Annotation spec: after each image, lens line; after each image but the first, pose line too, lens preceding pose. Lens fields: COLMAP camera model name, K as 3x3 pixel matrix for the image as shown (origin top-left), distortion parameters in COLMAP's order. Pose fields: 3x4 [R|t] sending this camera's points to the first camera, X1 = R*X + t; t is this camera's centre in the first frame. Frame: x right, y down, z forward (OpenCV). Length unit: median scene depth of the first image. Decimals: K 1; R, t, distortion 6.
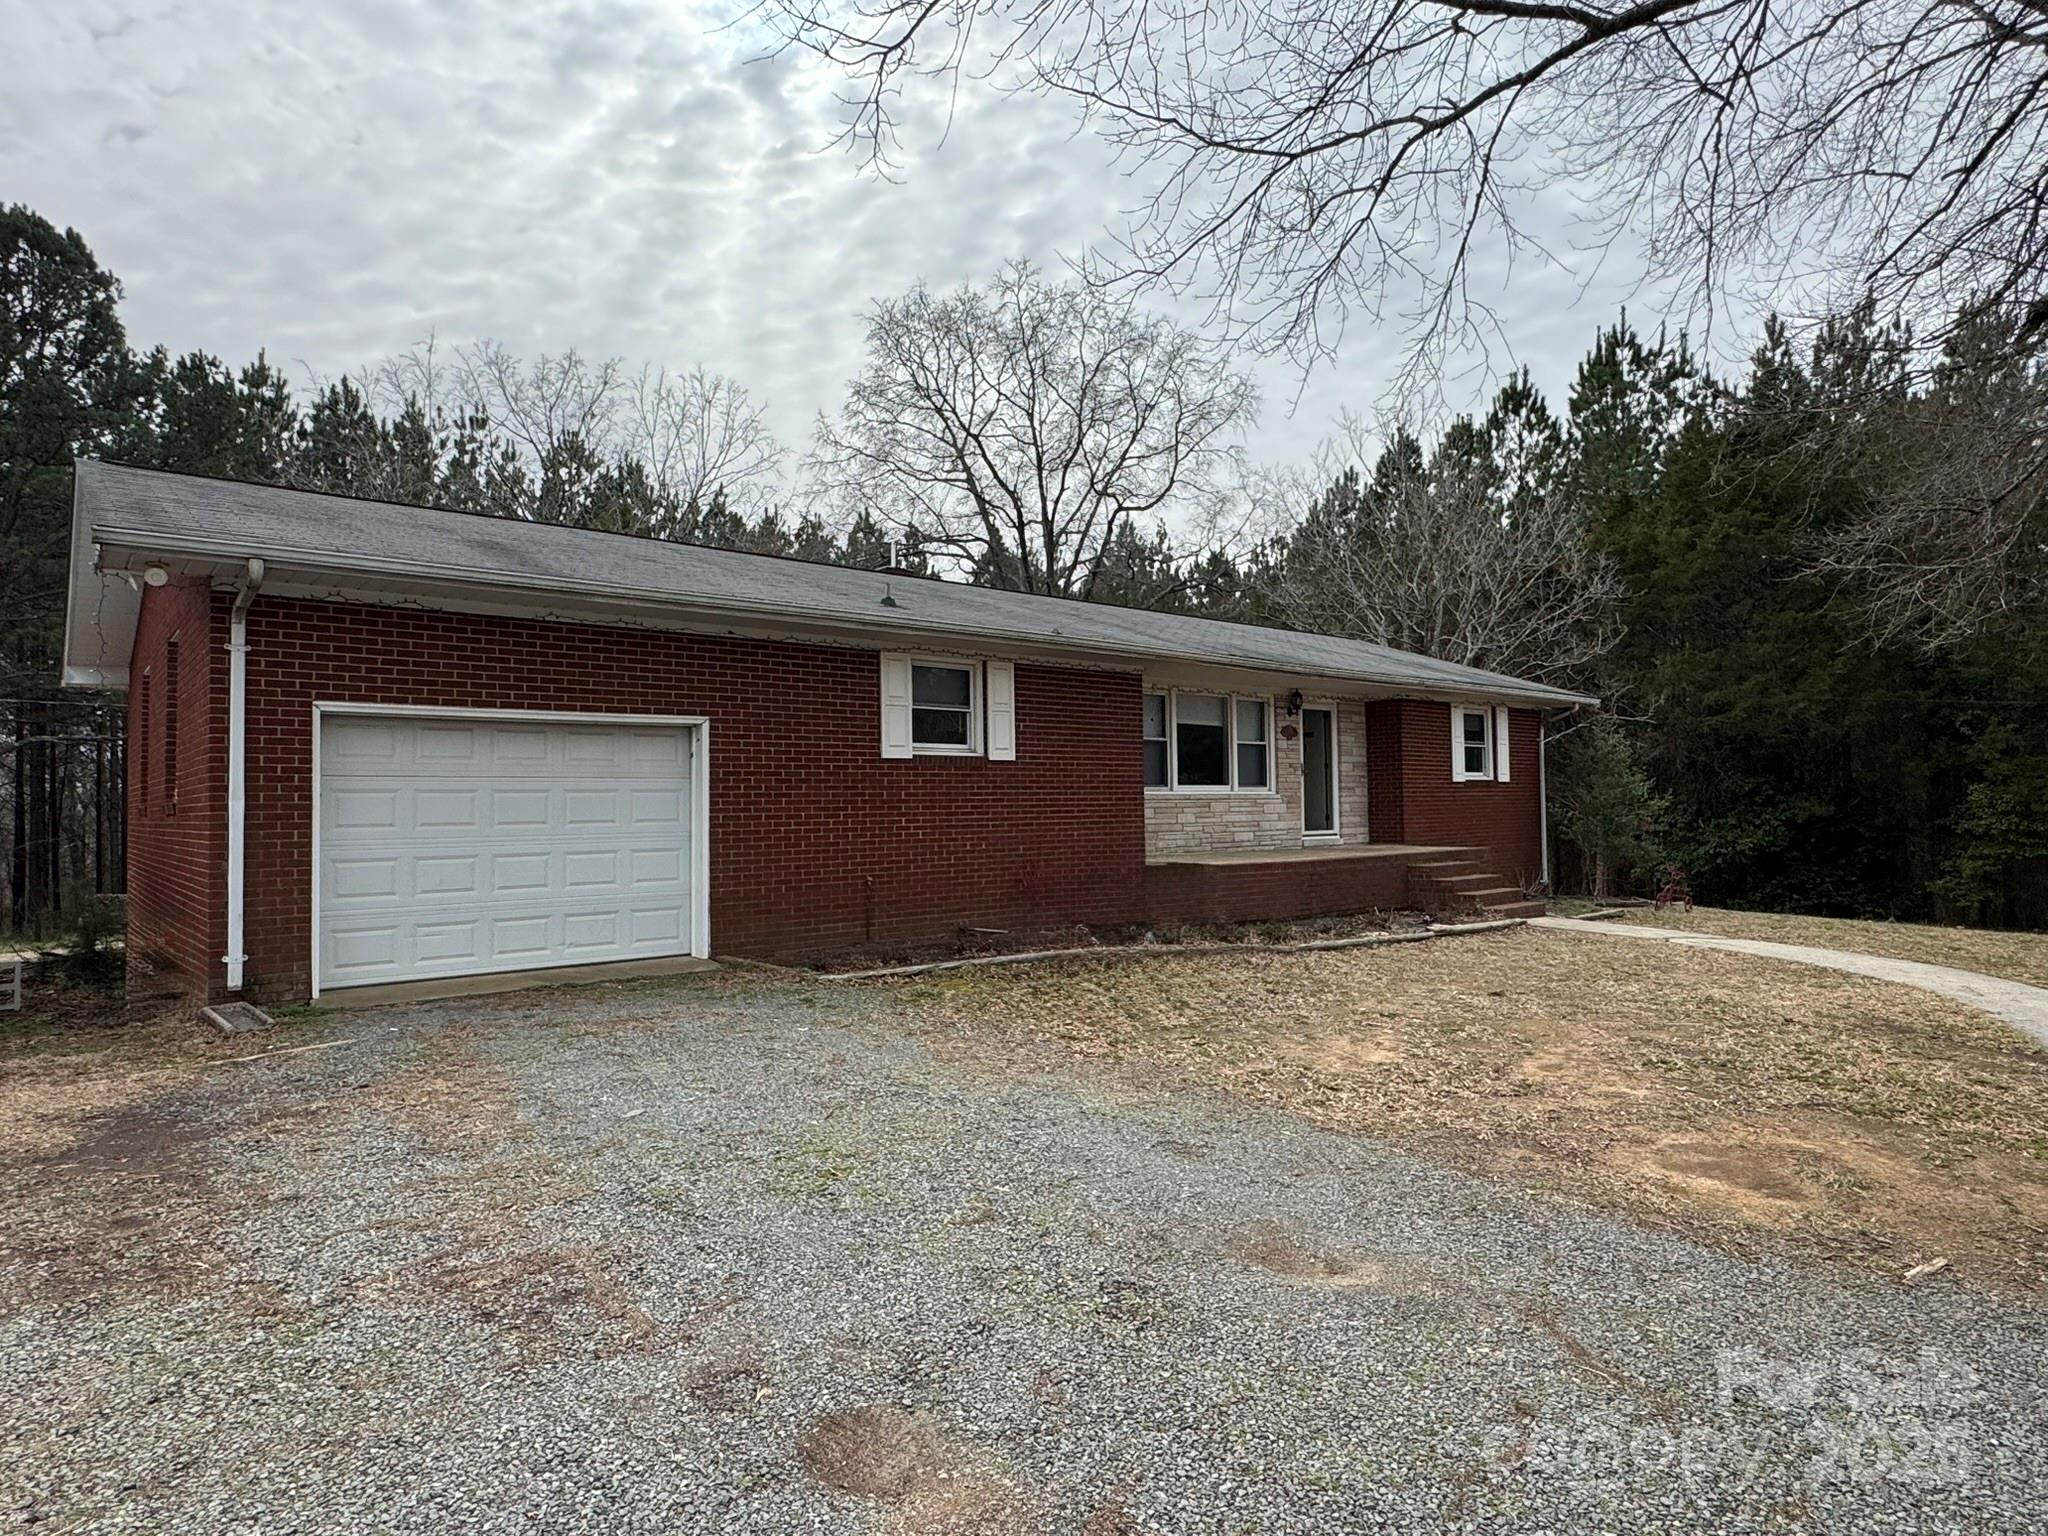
lens RADIAL K [[1129.5, 0, 1016.5], [0, 1129.5, 771.9], [0, 0, 1]] dist [0.001194, 0.000313]
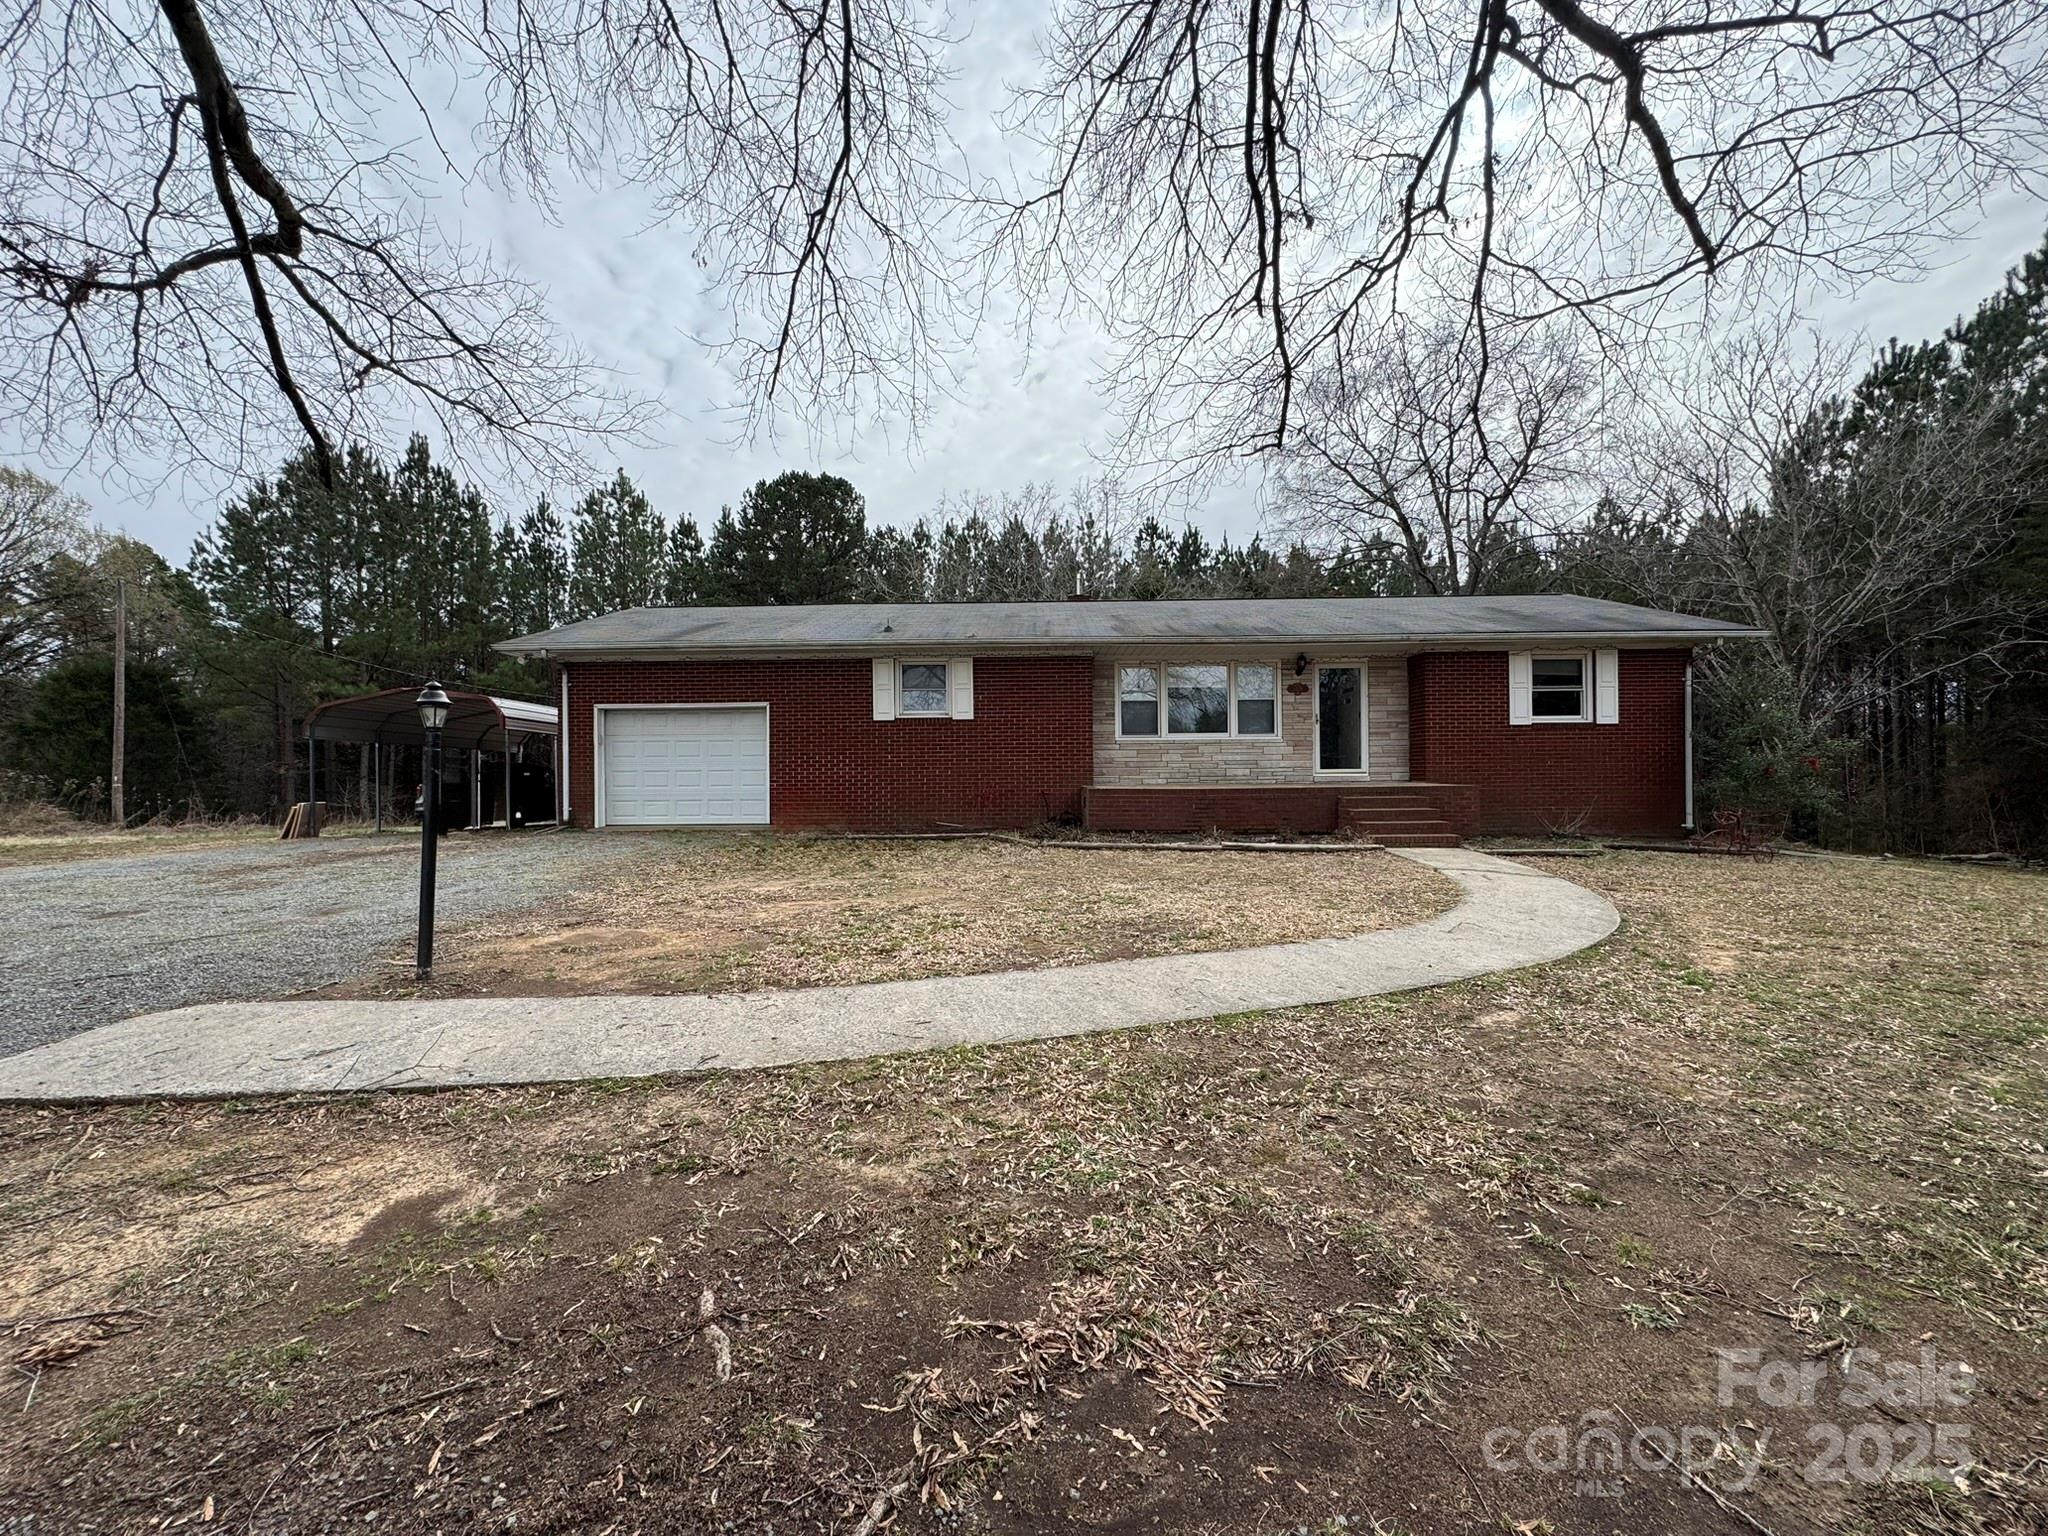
lens RADIAL K [[824.0, 0, 1034.1], [0, 824.0, 774.0], [0, 0, 1]] dist [-0.001293, -0.000122]
pose [[0.766493, 0.003230, -0.642244, 0.590463], [0.019873, 0.999389, 0.028745, 0.025990], [0.641945, -0.034797, 0.765961, 0.118560]]
